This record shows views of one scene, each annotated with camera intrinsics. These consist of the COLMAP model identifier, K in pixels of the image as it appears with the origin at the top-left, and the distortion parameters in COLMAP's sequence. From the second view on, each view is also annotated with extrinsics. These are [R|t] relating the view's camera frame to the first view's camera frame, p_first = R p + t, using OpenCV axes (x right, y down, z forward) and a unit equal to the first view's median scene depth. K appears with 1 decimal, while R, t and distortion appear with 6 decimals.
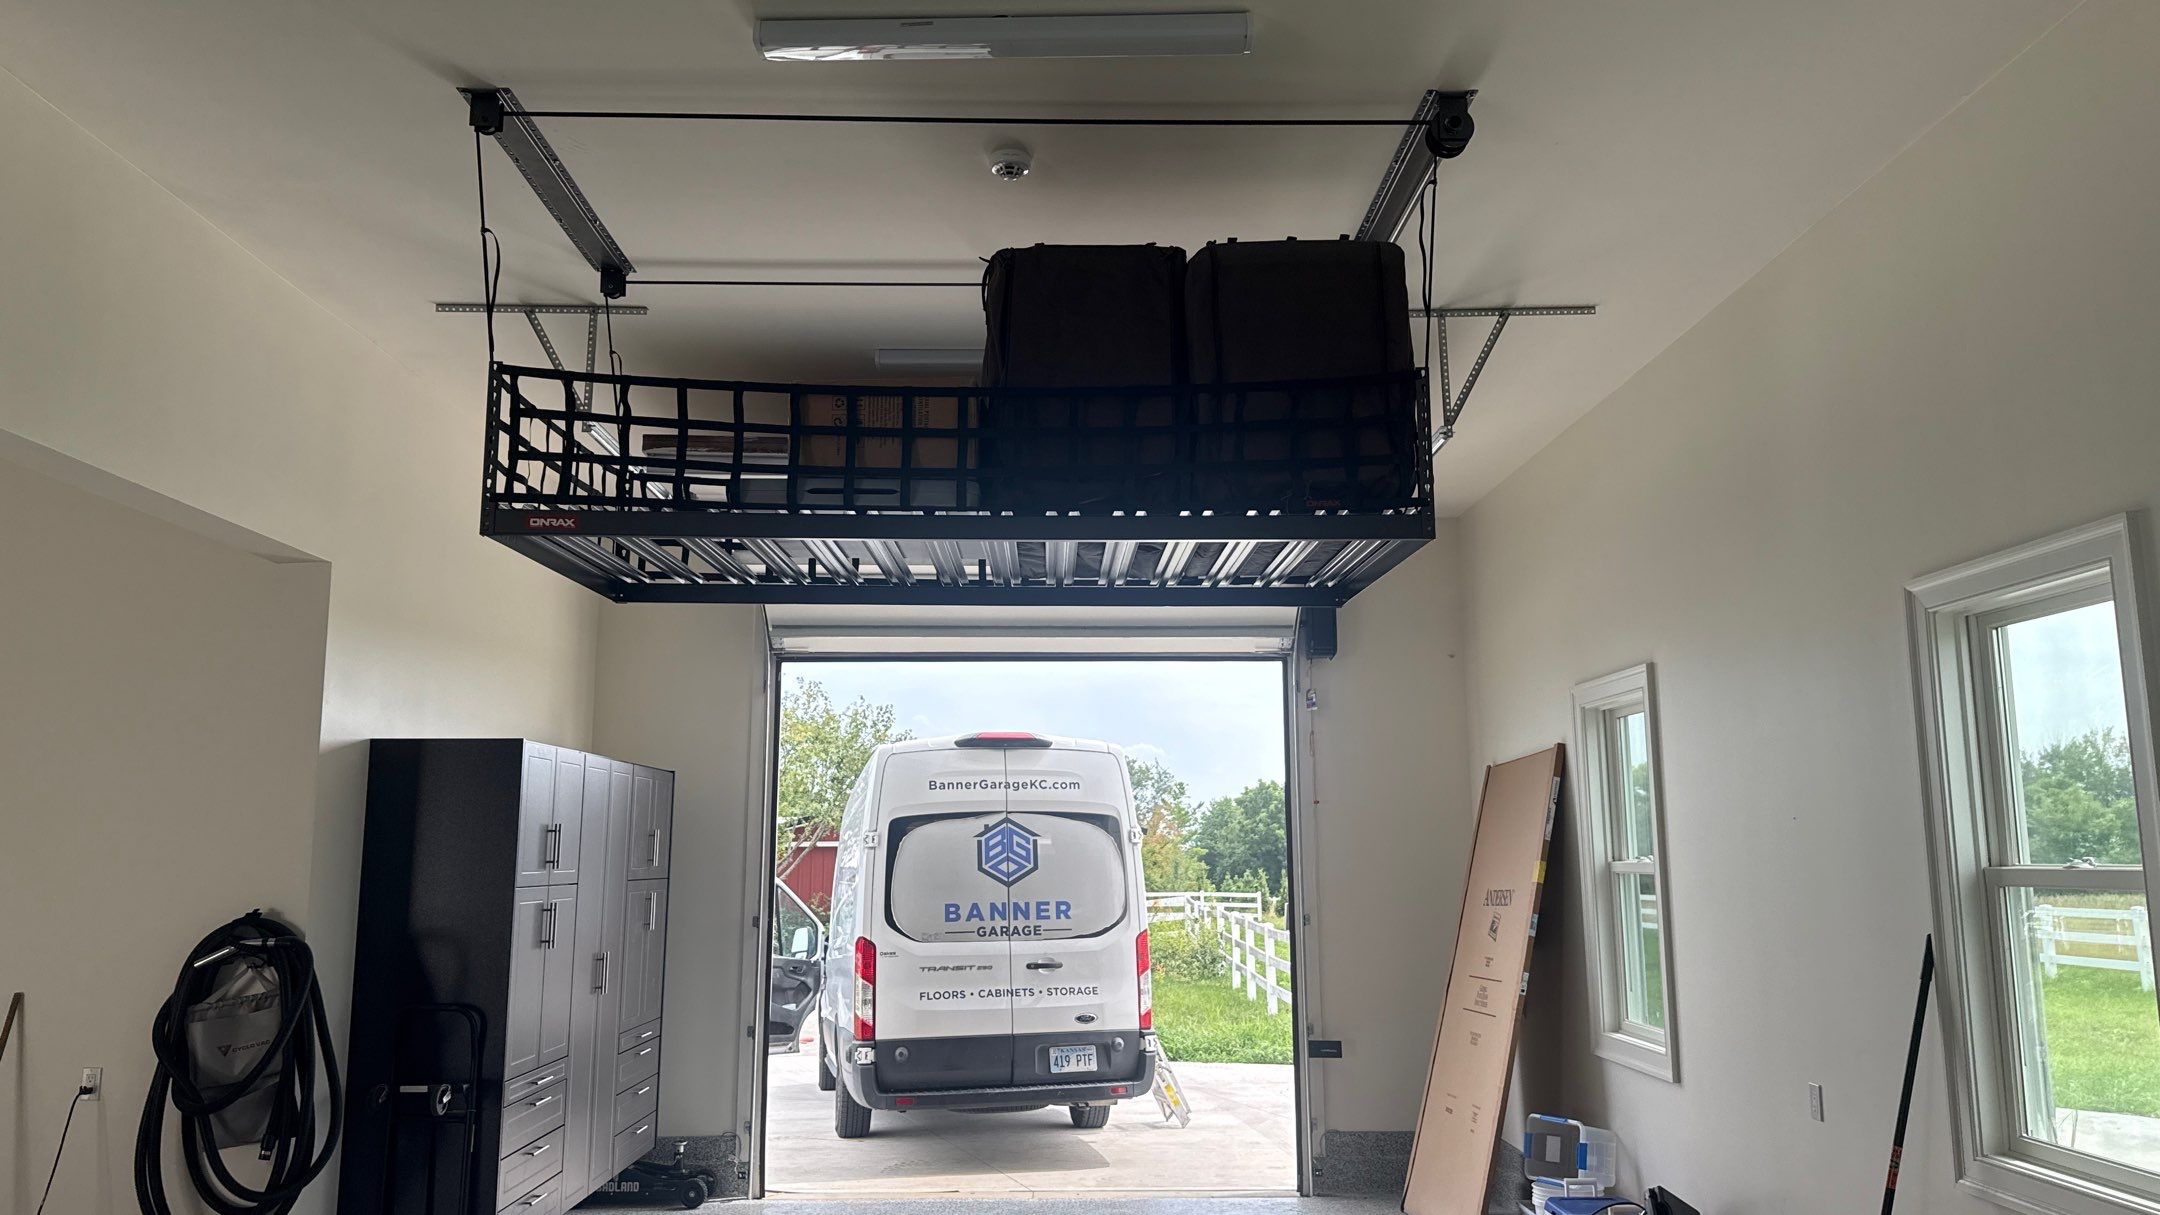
lens RADIAL K [[1497.1, 0, 1079.5], [0, 1497.1, 600.5], [0, 0, 1]] dist [0.142265, -0.293772]
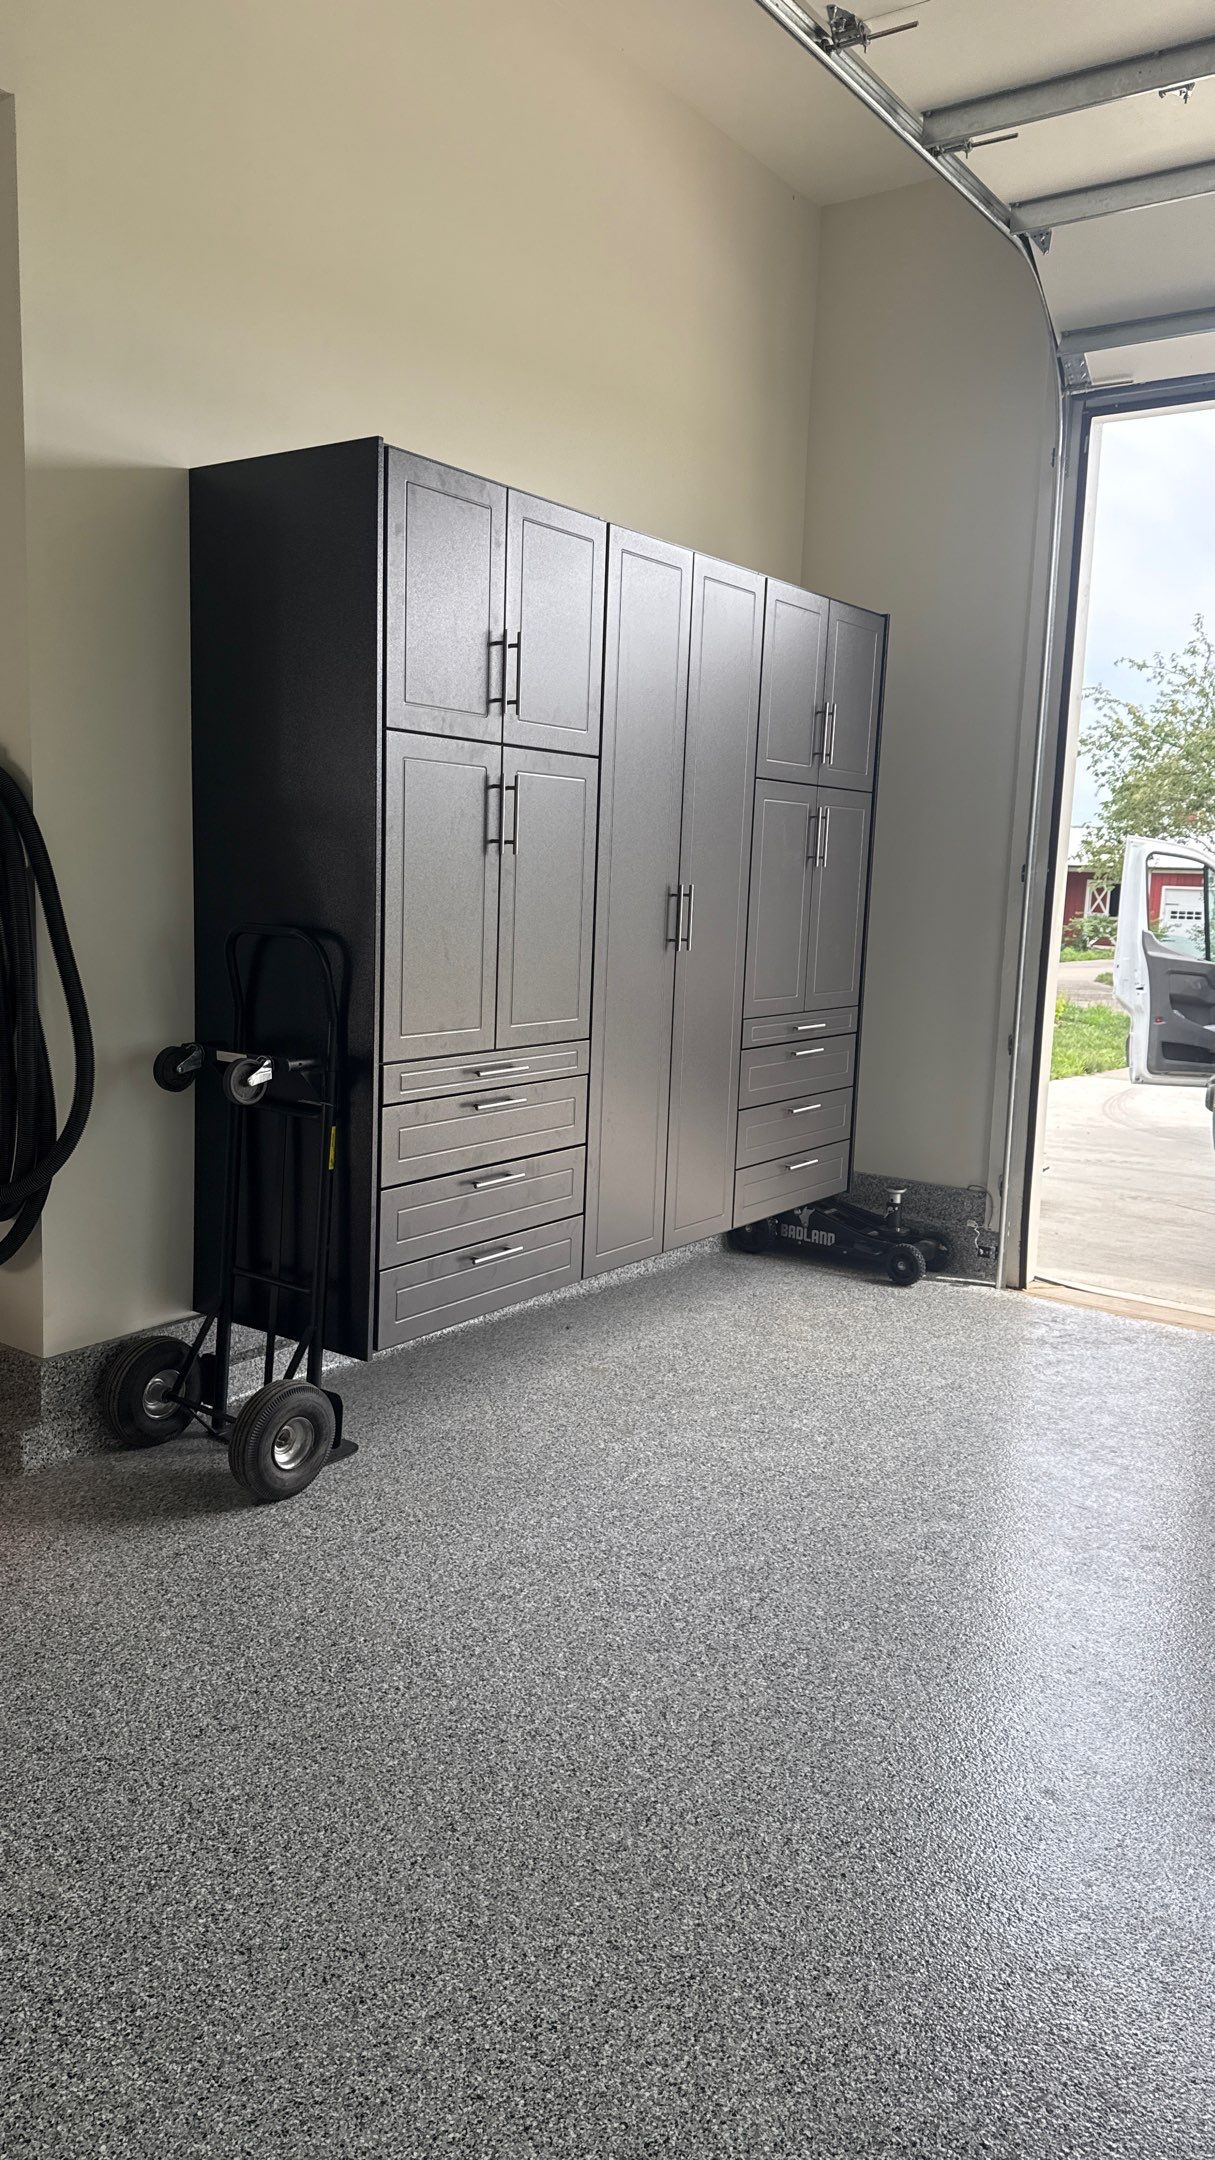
lens RADIAL K [[1497.1, 0, 607.5], [0, 1497.1, 1080.0], [0, 0, 1]] dist [0.142265, -0.293772]
pose [[0.797327, 0.115199, -0.592452, 0.023719], [0.064576, 0.959698, 0.273514, 0.117371], [0.600083, -0.256339, 0.757754, 0.423131]]
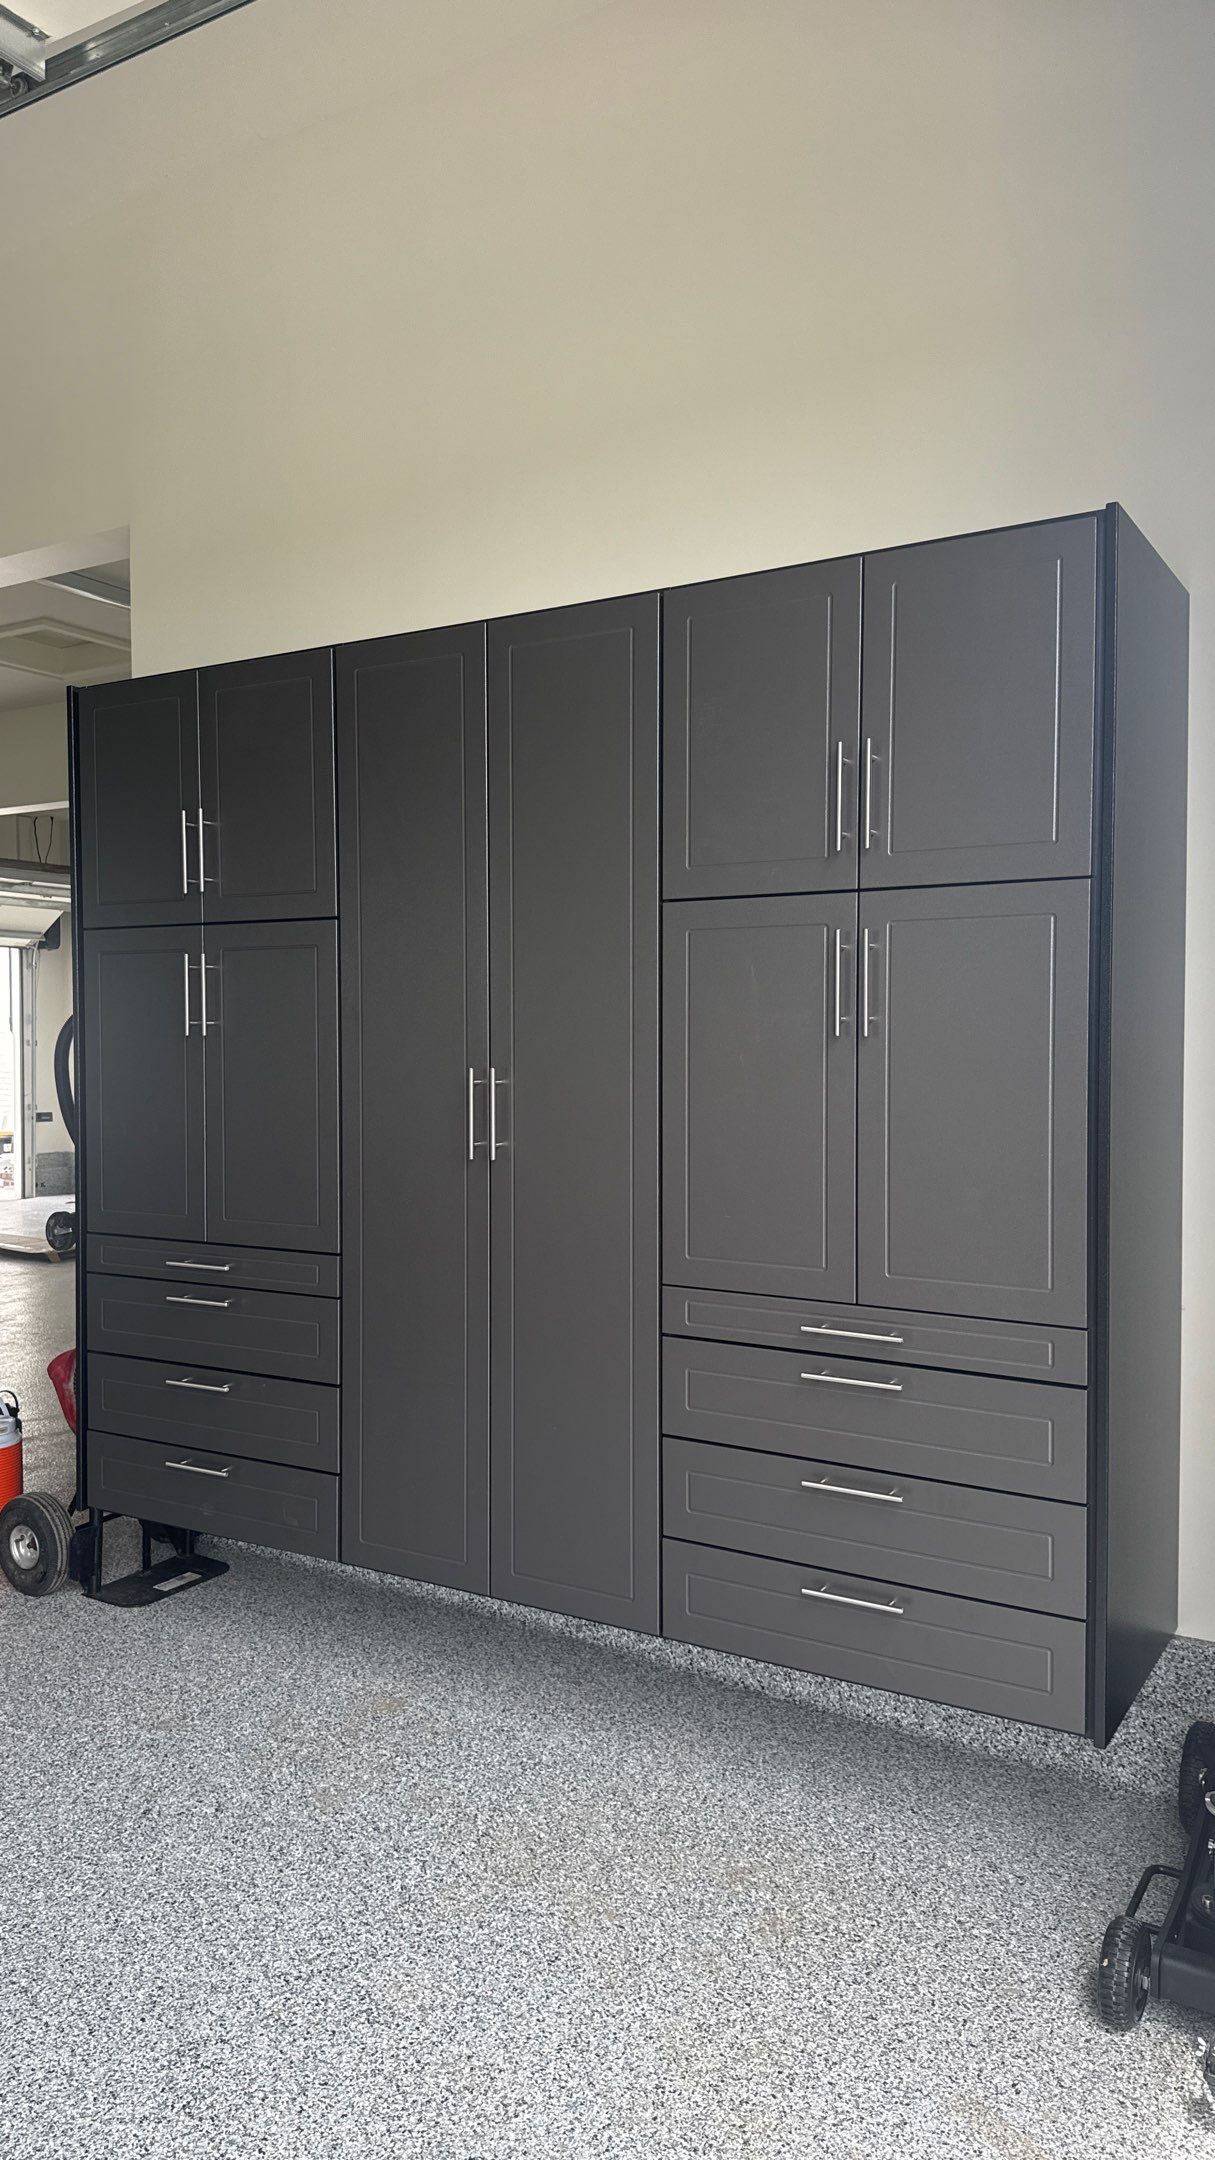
lens RADIAL K [[1533.2, 0, 607.8], [0, 1533.2, 1029.7], [0, 0, 1]] dist [0.002550, 0.003296]
pose [[-0.534570, -0.001158, -0.845124, 0.033090], [0.141976, 0.985664, -0.091155, 0.222054], [0.833113, -0.168717, -0.526742, 1.052469]]
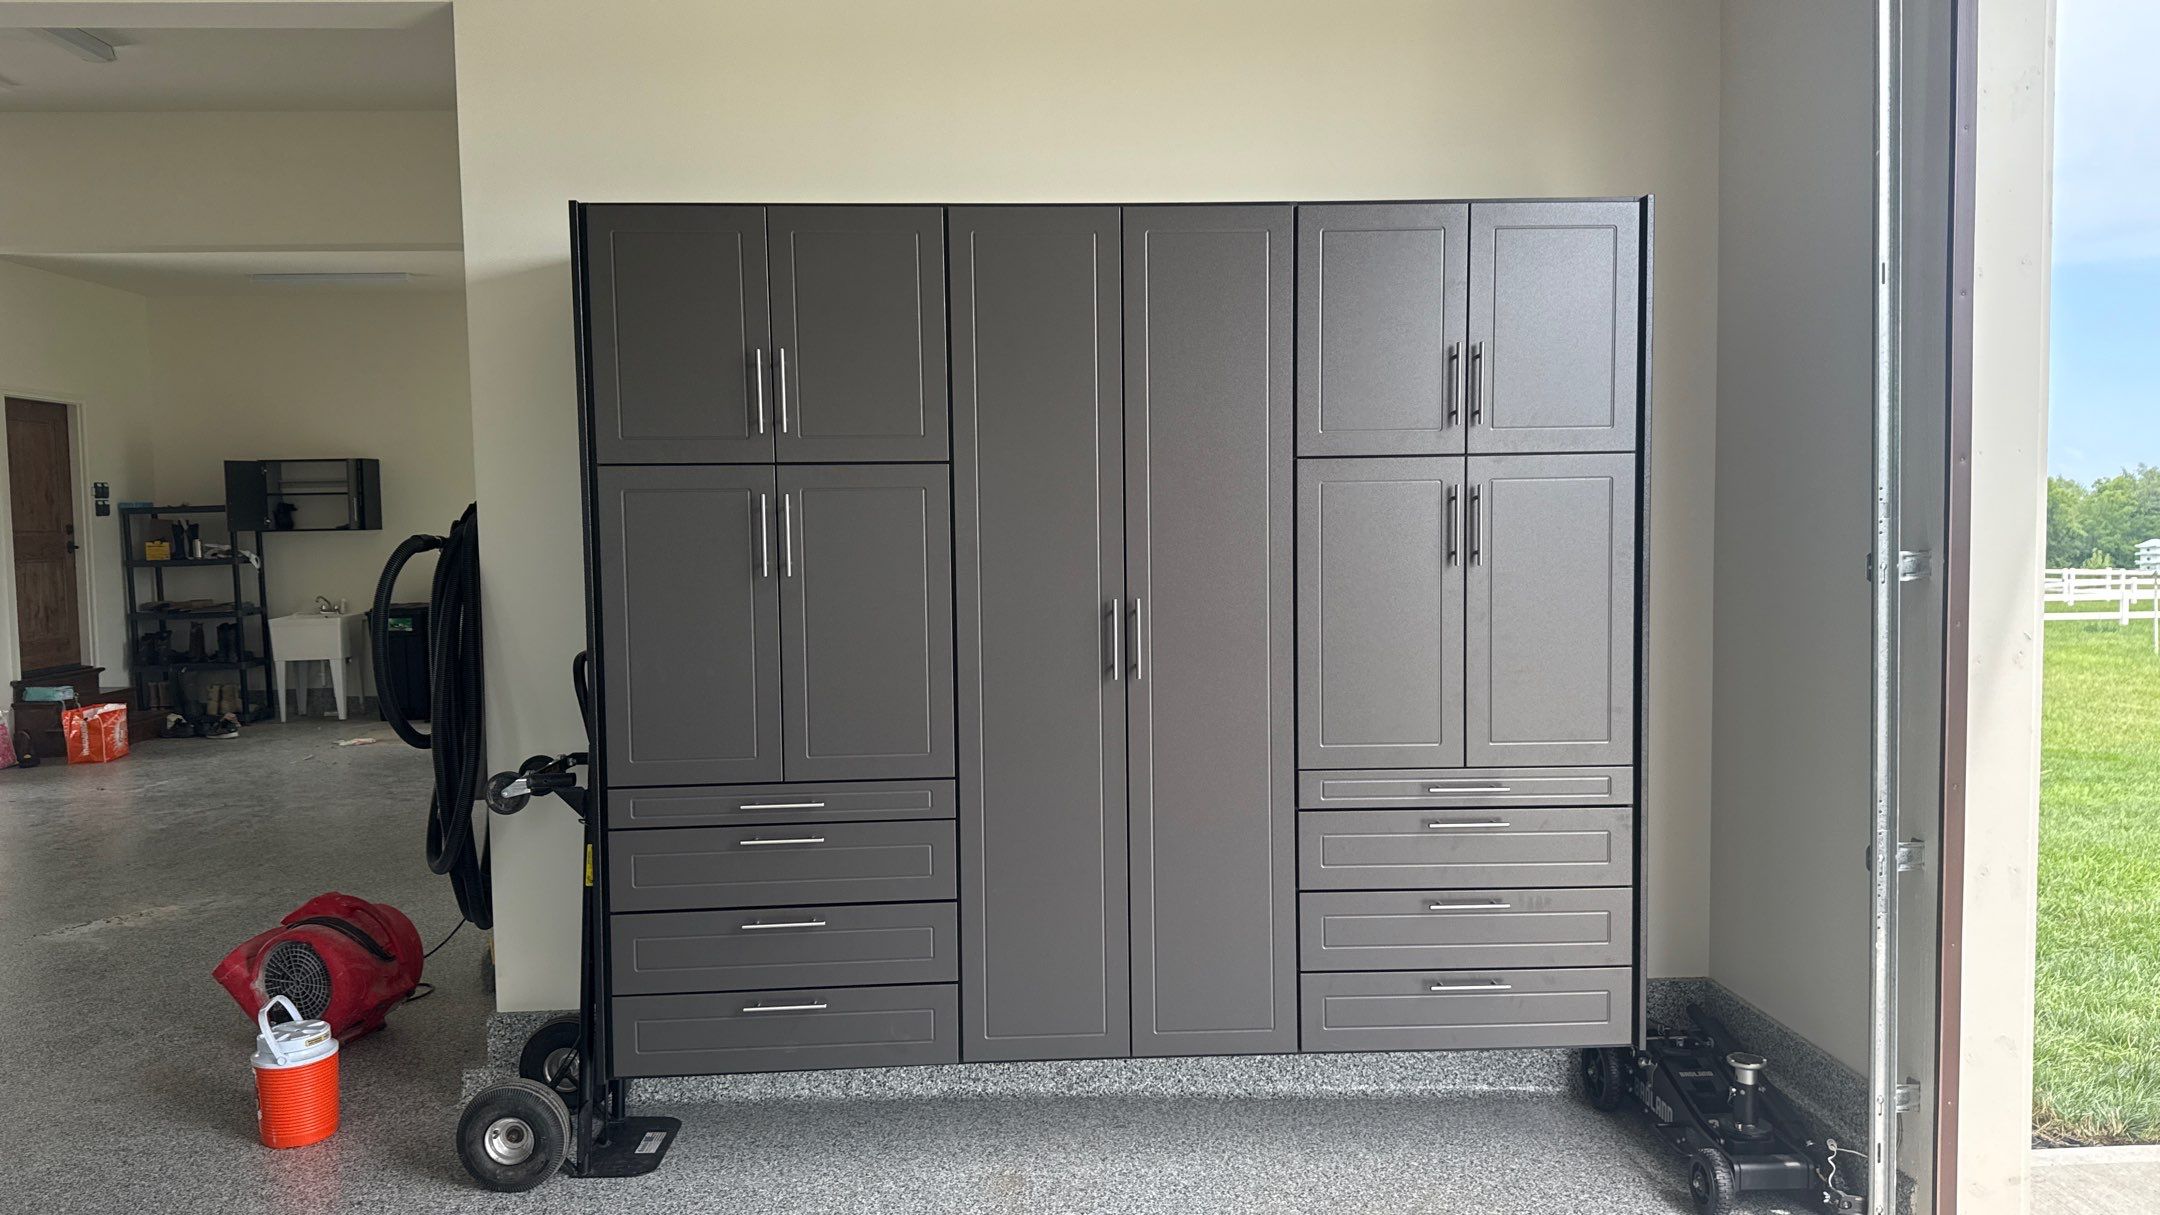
lens RADIAL K [[1497.1, 0, 1079.5], [0, 1497.1, 600.5], [0, 0, 1]] dist [0.142265, -0.293772]
pose [[0.024299, 0.052908, -0.998304, 0.147076], [0.180637, 0.981929, 0.056437, 0.168496], [0.983250, -0.181702, 0.014303, 0.815902]]
